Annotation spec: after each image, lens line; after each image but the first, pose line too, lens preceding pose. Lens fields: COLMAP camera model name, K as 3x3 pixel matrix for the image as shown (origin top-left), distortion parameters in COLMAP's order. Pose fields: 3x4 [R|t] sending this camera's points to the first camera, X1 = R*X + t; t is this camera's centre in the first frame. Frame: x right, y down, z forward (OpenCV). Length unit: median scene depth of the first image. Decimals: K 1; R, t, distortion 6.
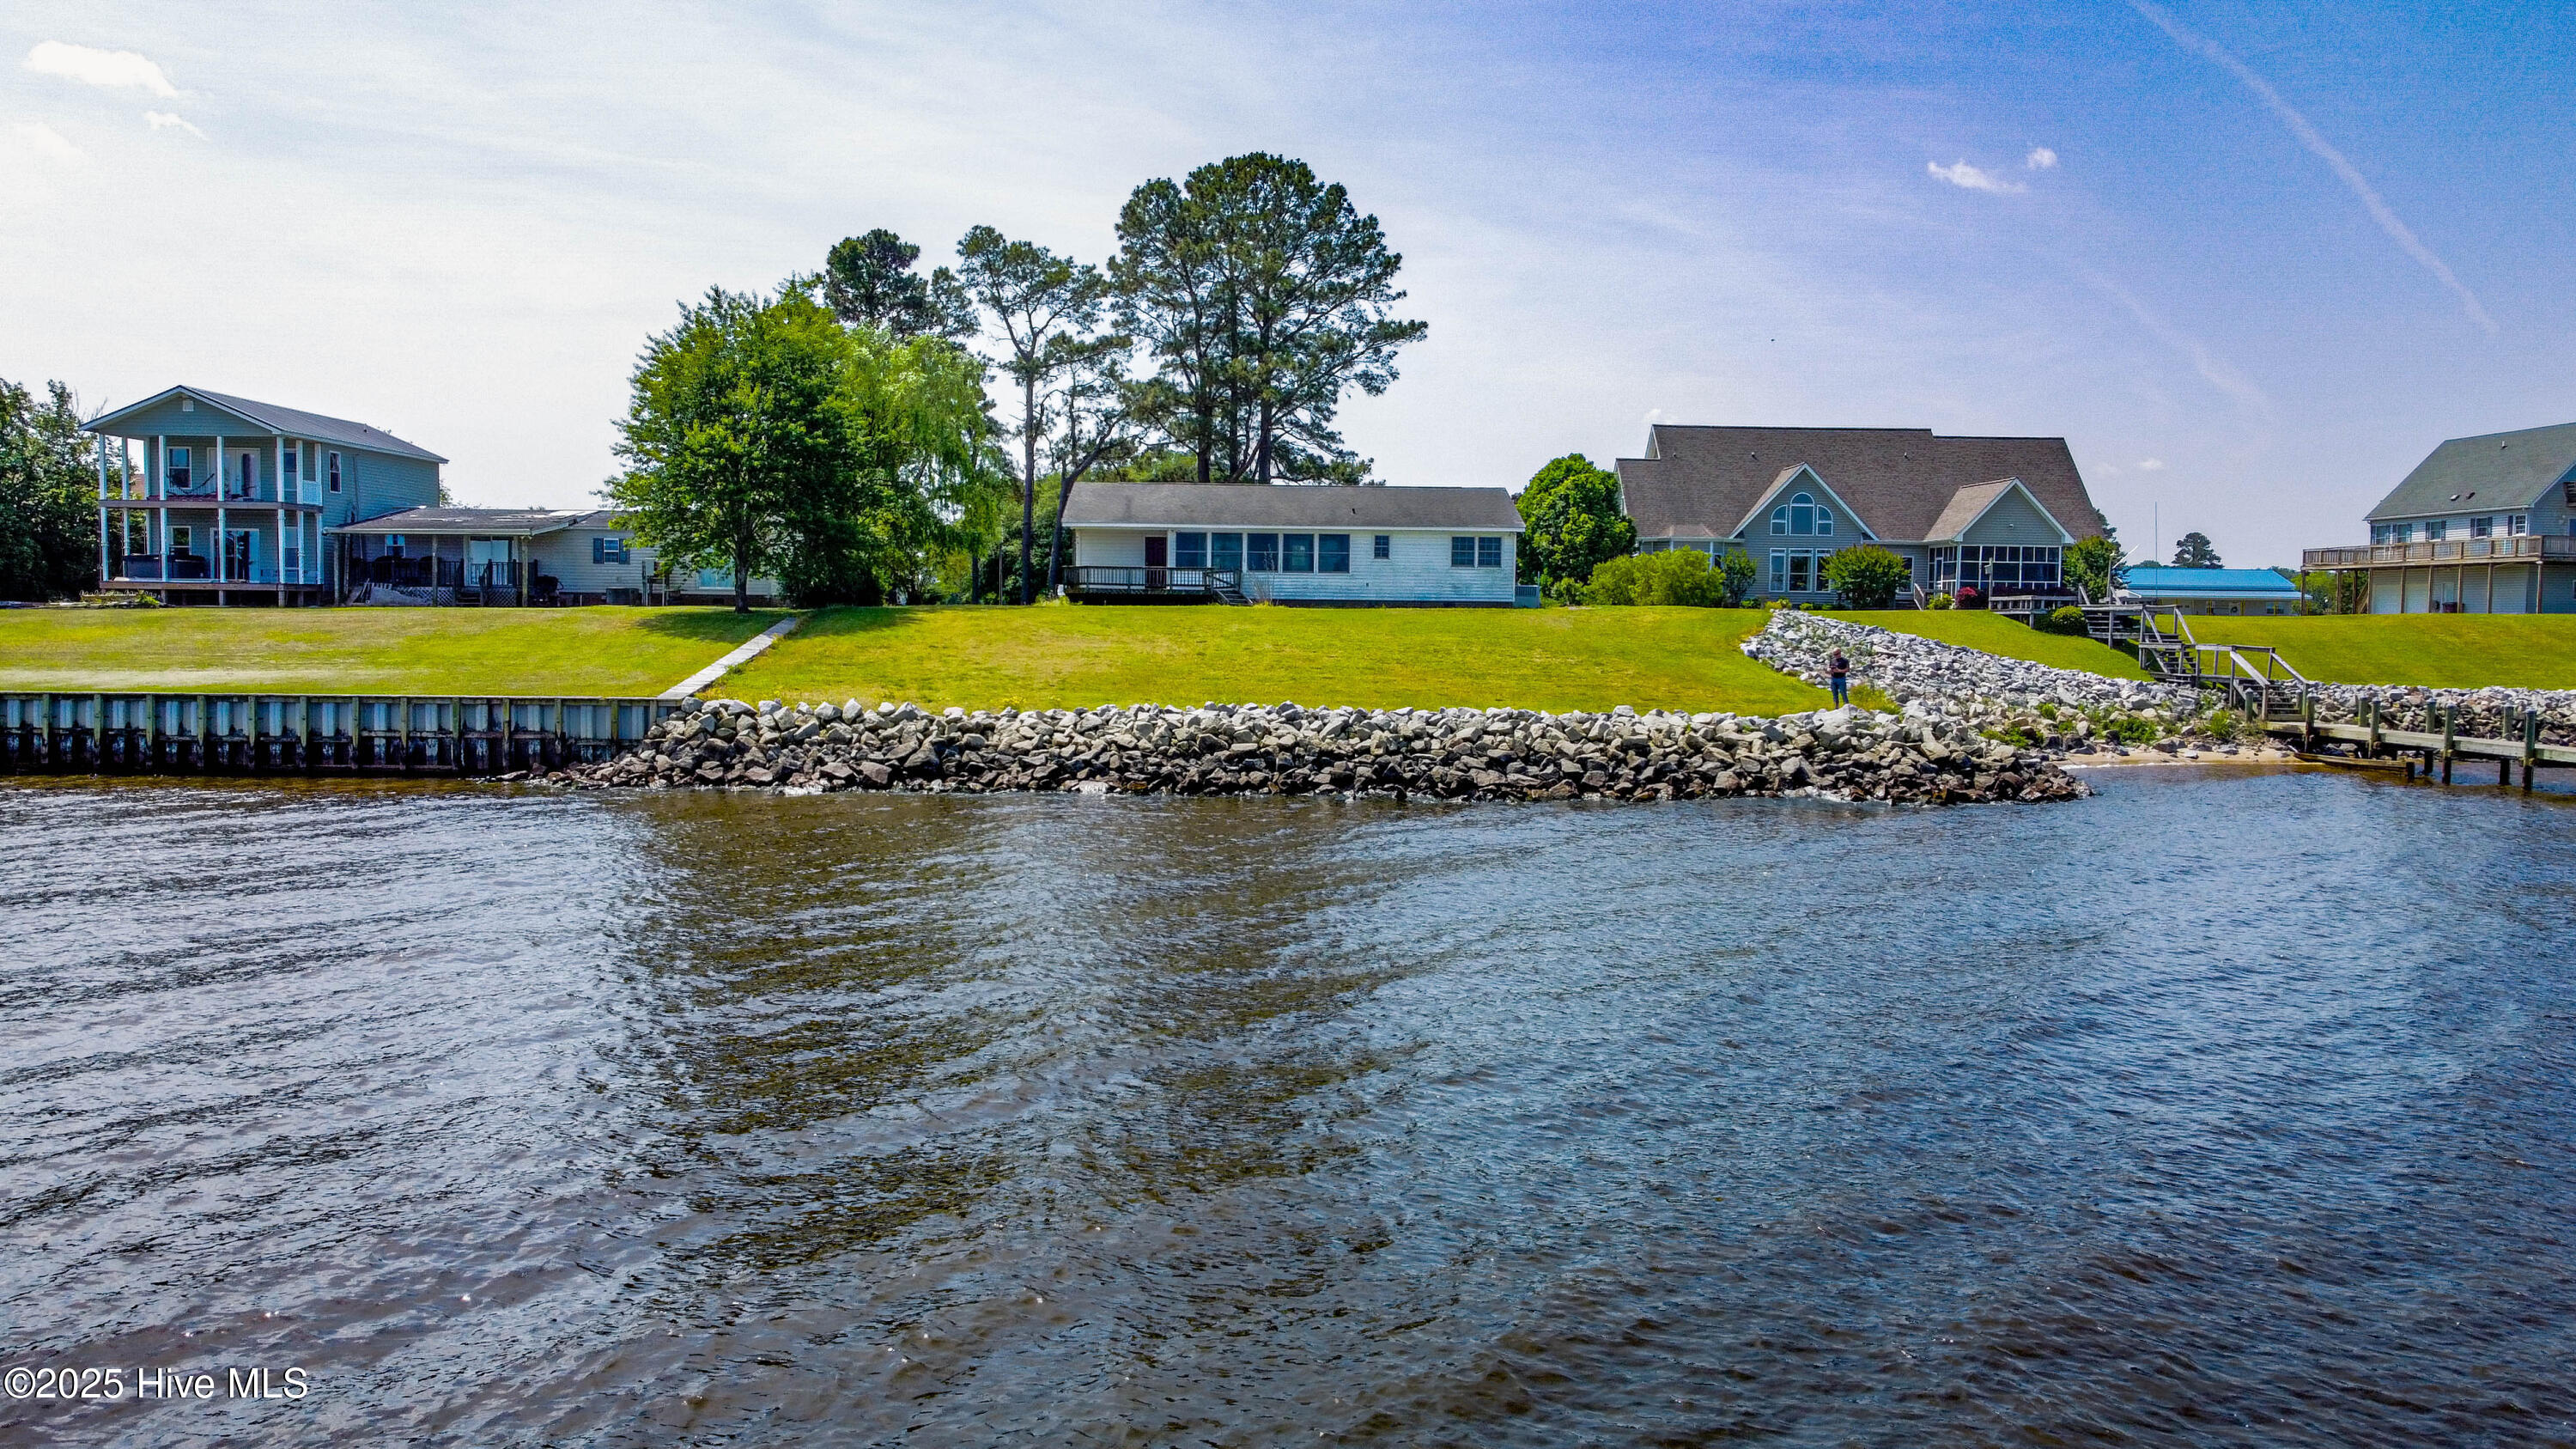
lens RADIAL K [[1927.7, 0, 1298.9], [0, 1927.7, 718.6], [0, 0, 1]] dist [-0.001867, -0.002316]
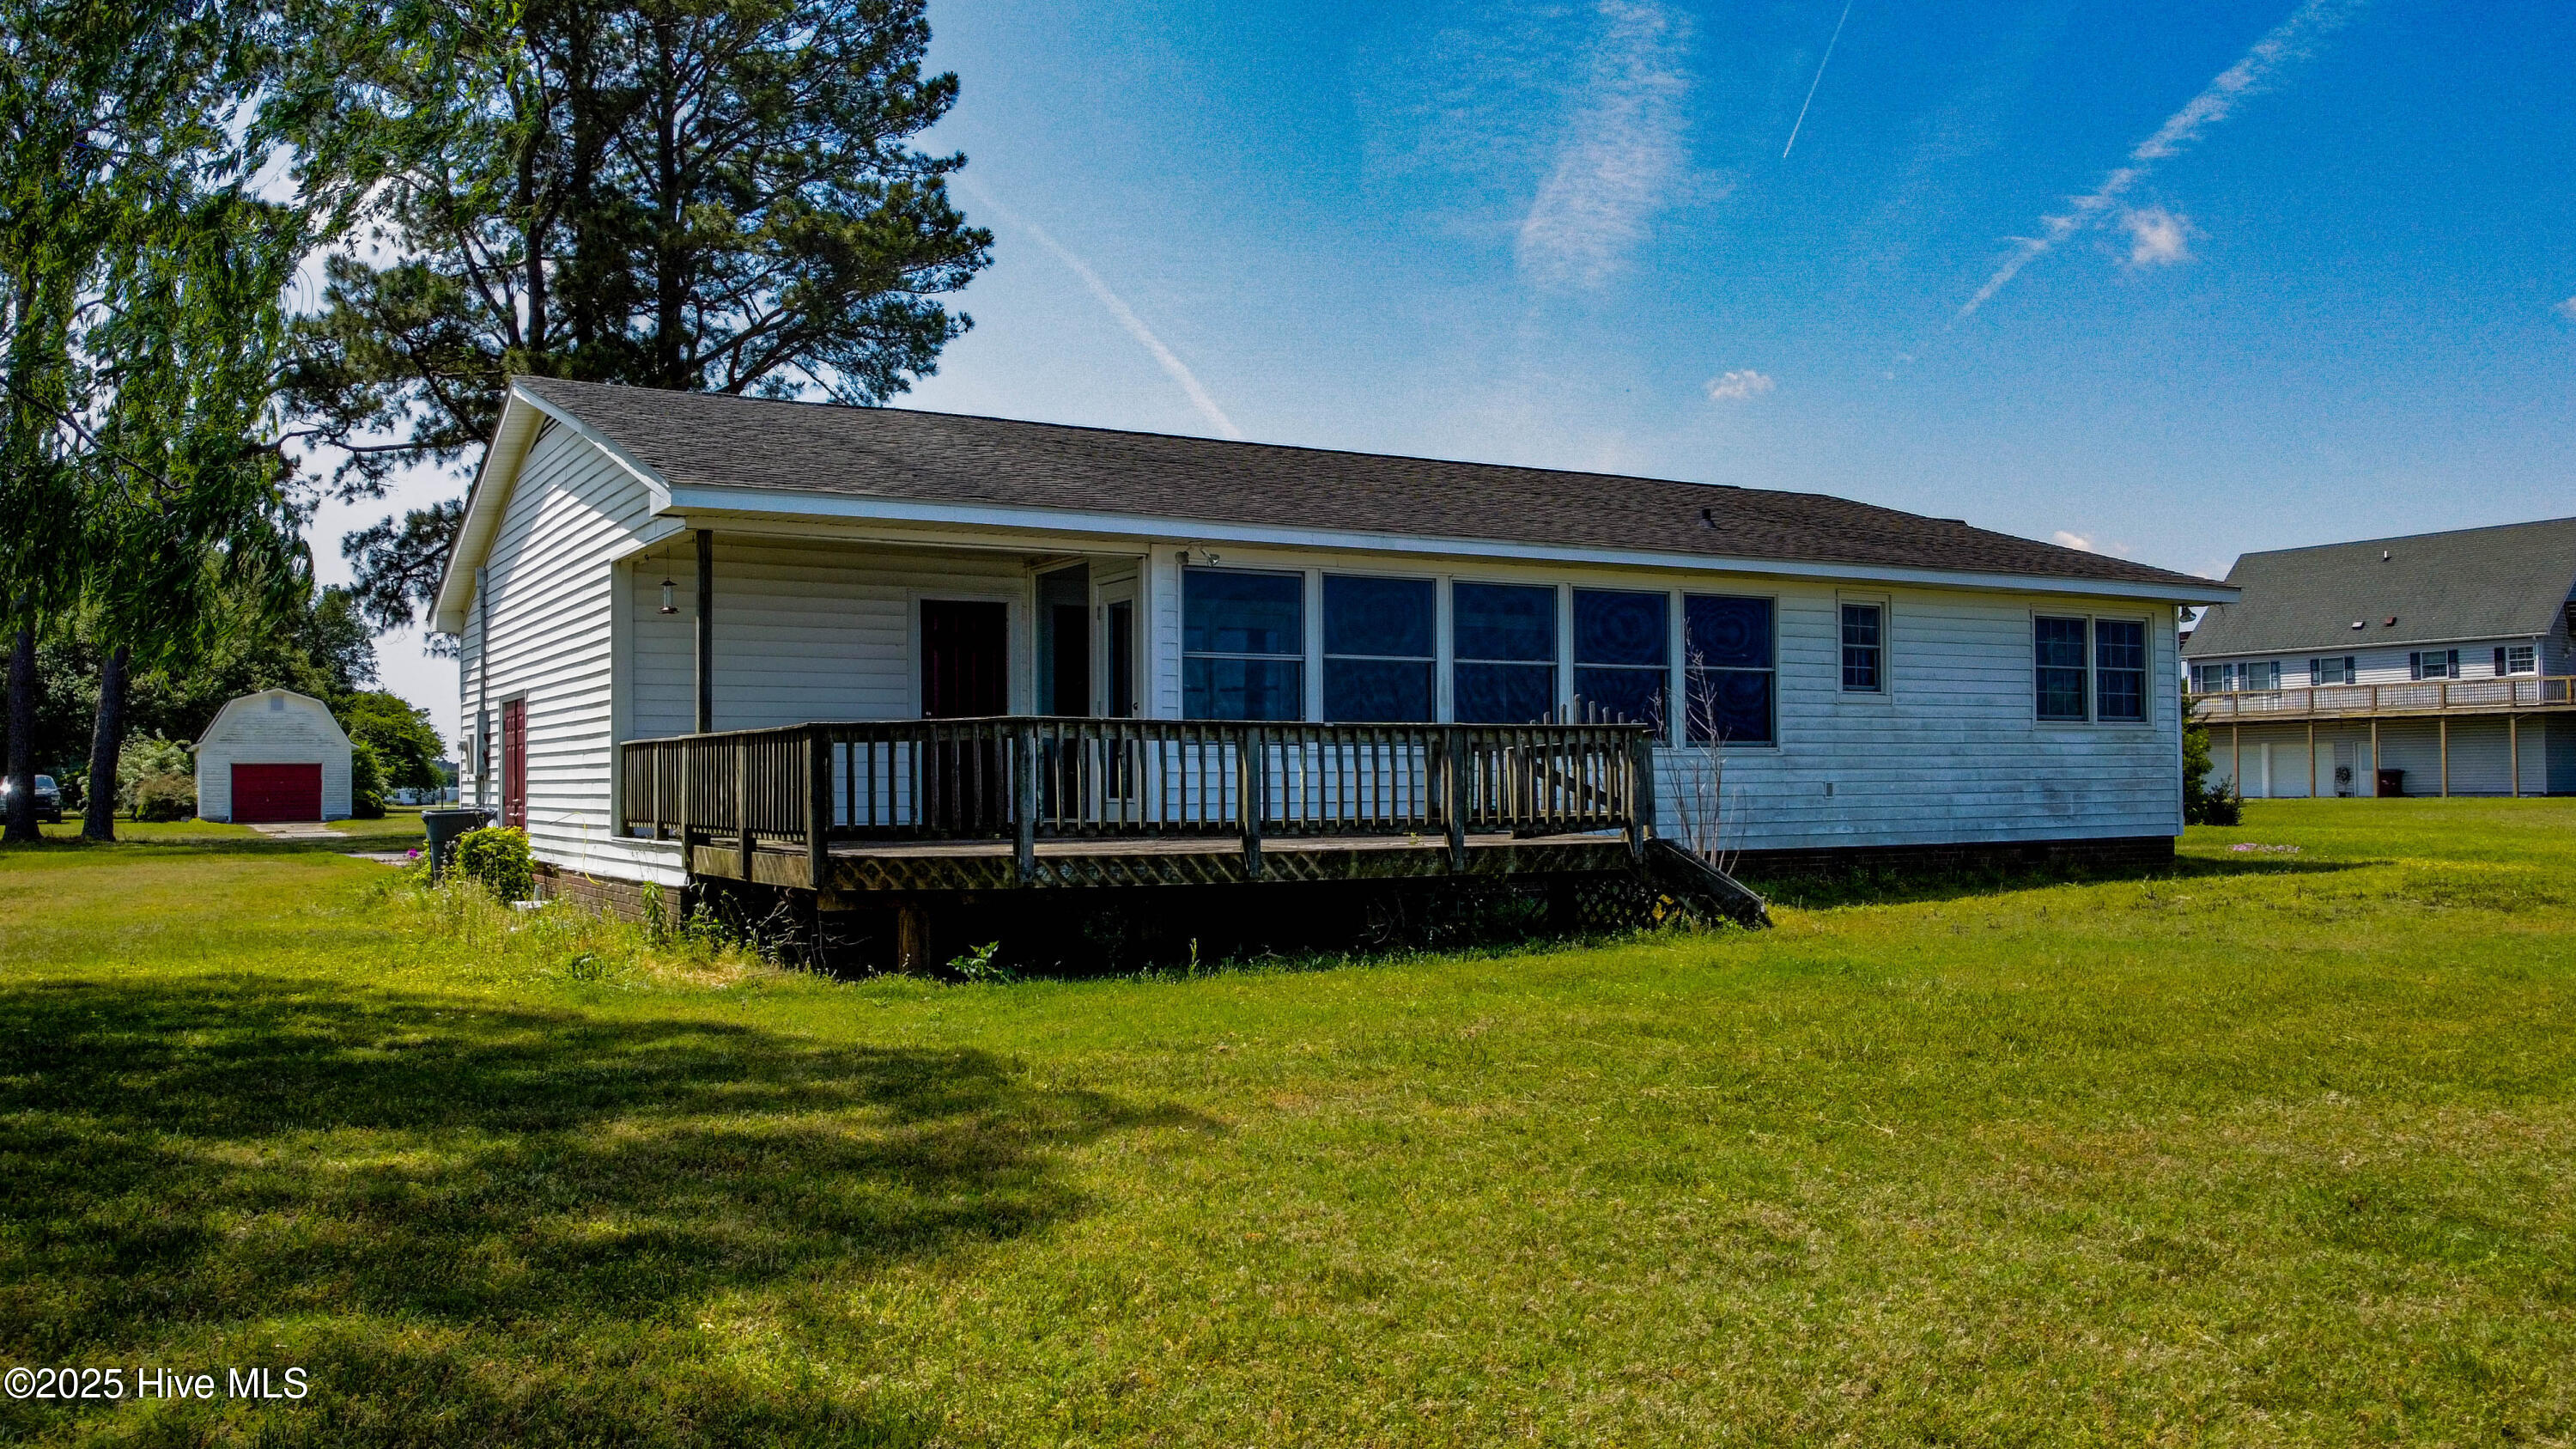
lens RADIAL K [[1927.7, 0, 1298.9], [0, 1927.7, 718.6], [0, 0, 1]] dist [-0.001867, -0.002316]
pose [[0.884913, -0.004423, 0.465735, -0.115954], [0.044077, 0.996262, -0.074287, -0.048148], [-0.463666, 0.086265, 0.881801, 0.613444]]
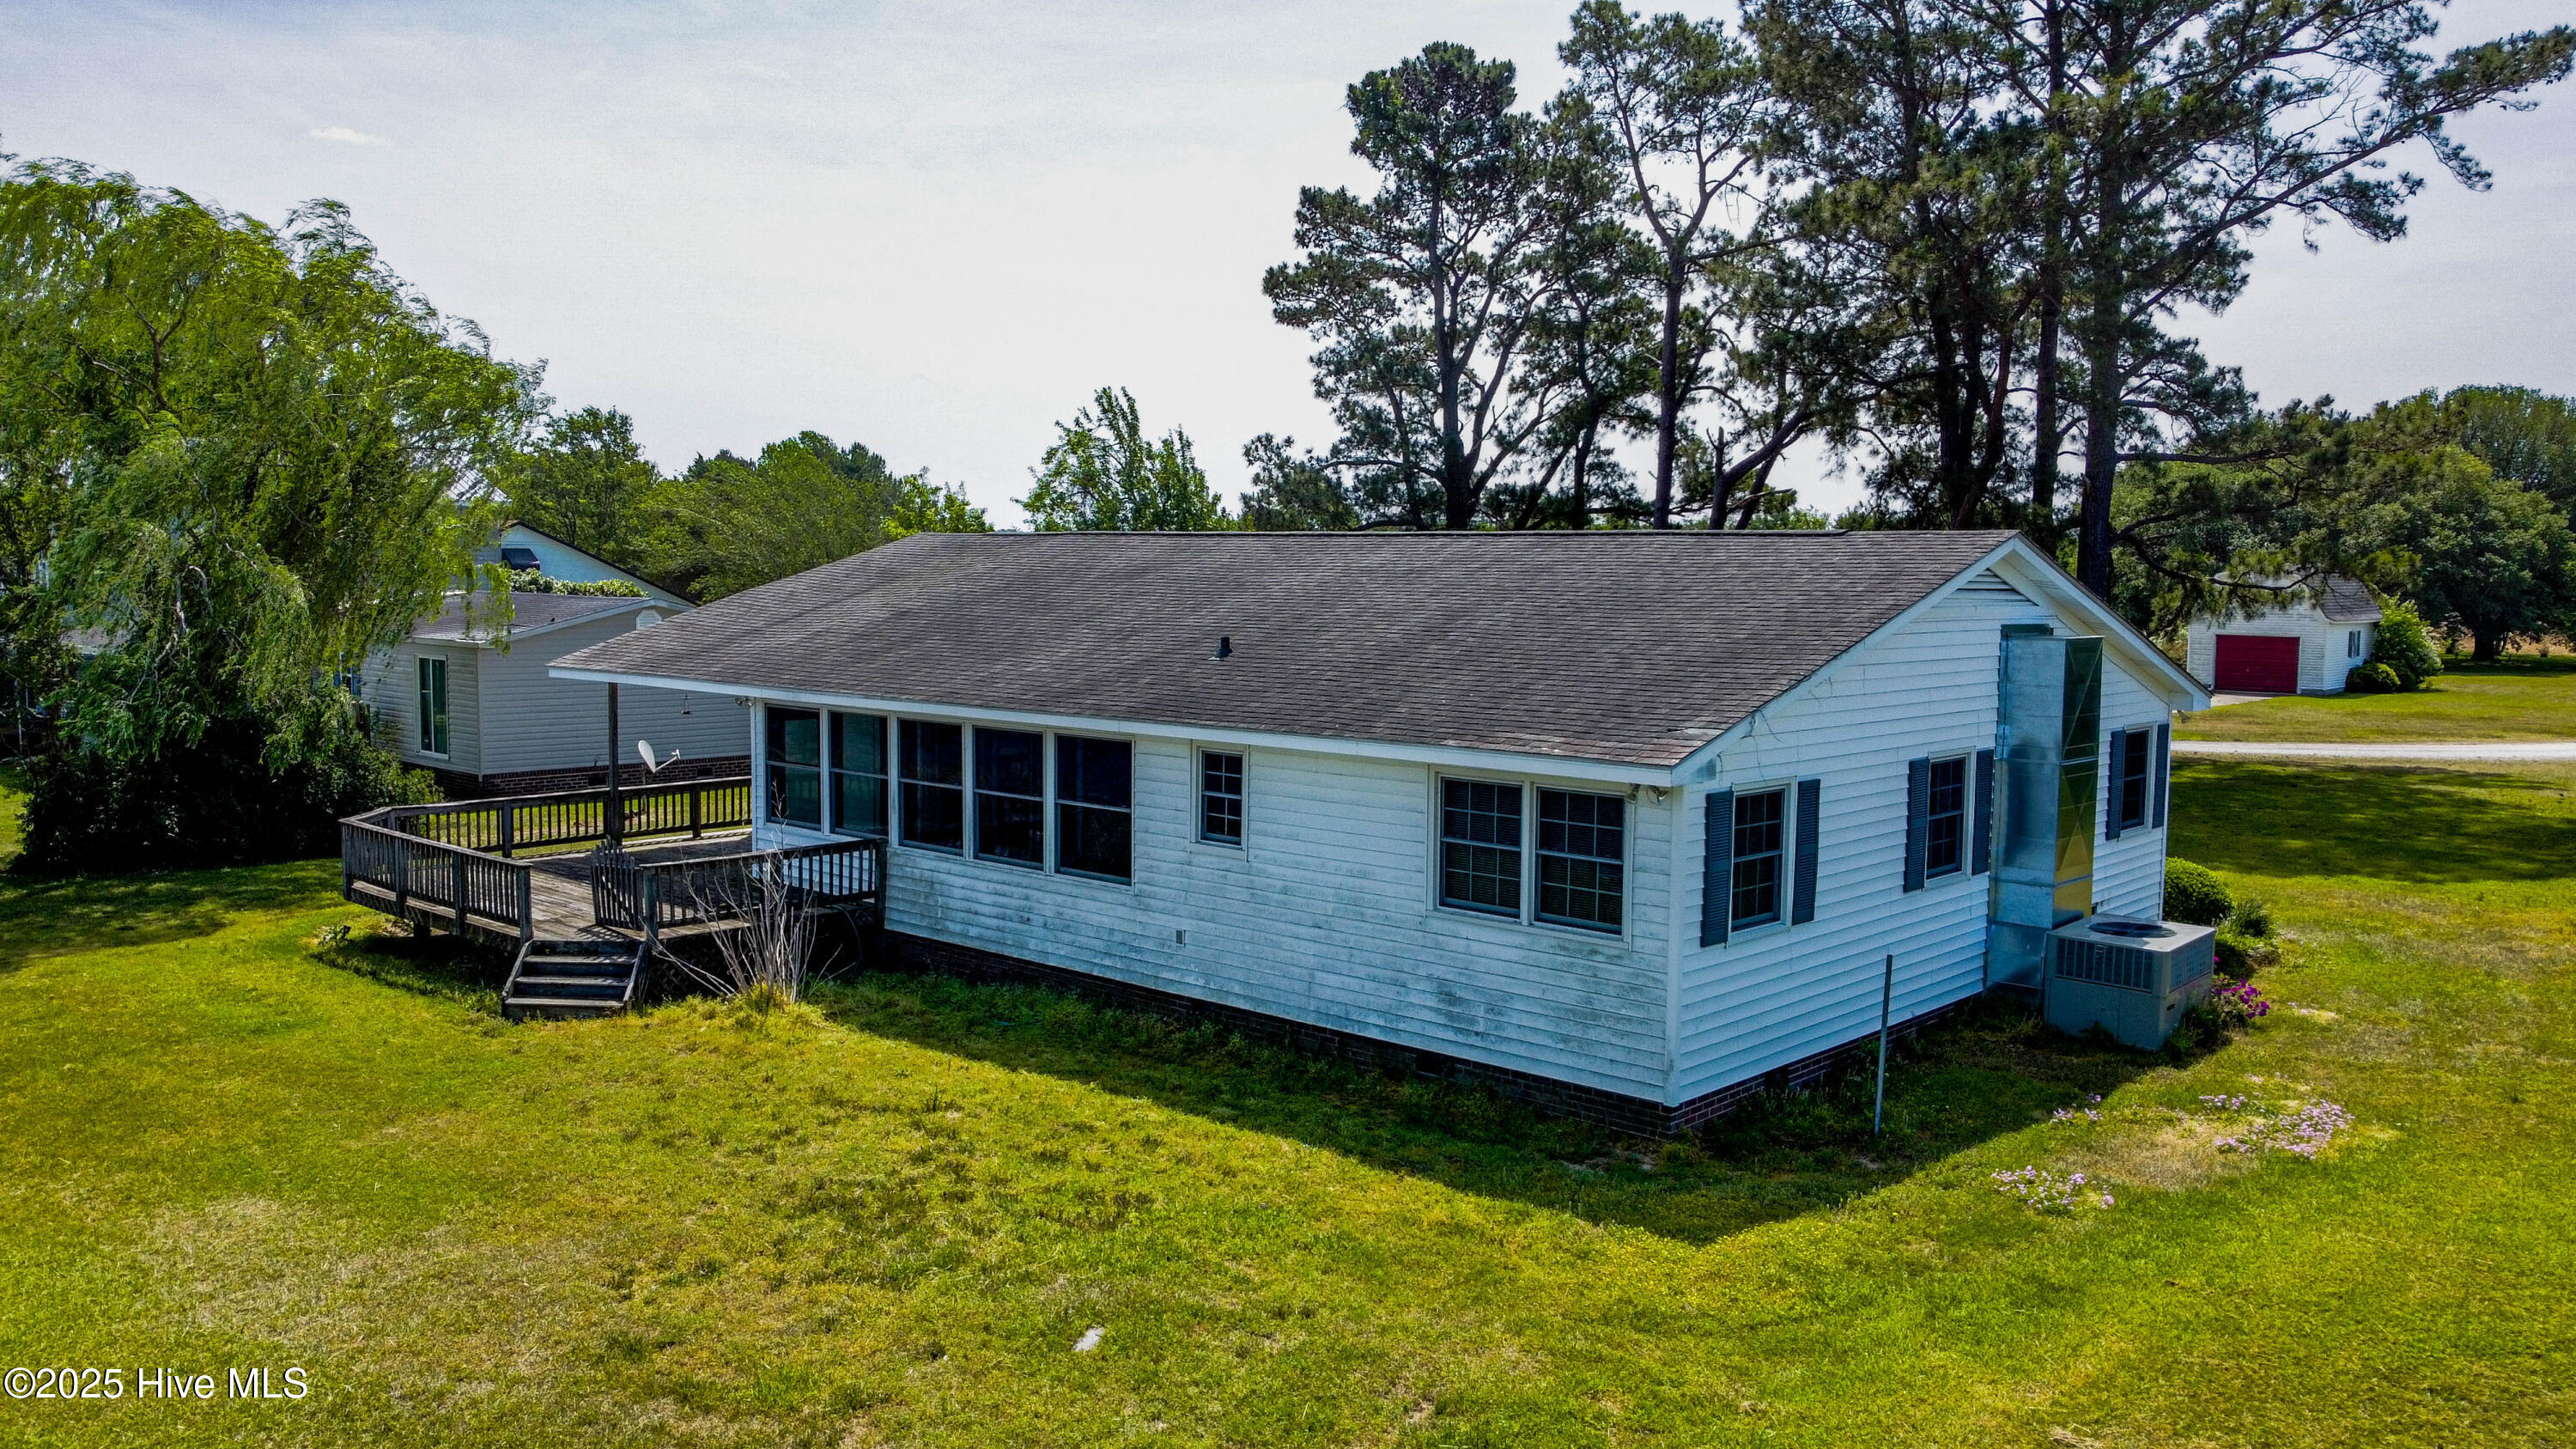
lens RADIAL K [[1927.7, 0, 1298.9], [0, 1927.7, 718.6], [0, 0, 1]] dist [-0.001867, -0.002316]
pose [[0.708762, 0.053008, -0.703453, 0.175193], [-0.041494, 0.998579, 0.033439, -0.083059], [0.704226, 0.005489, 0.709954, 0.633615]]
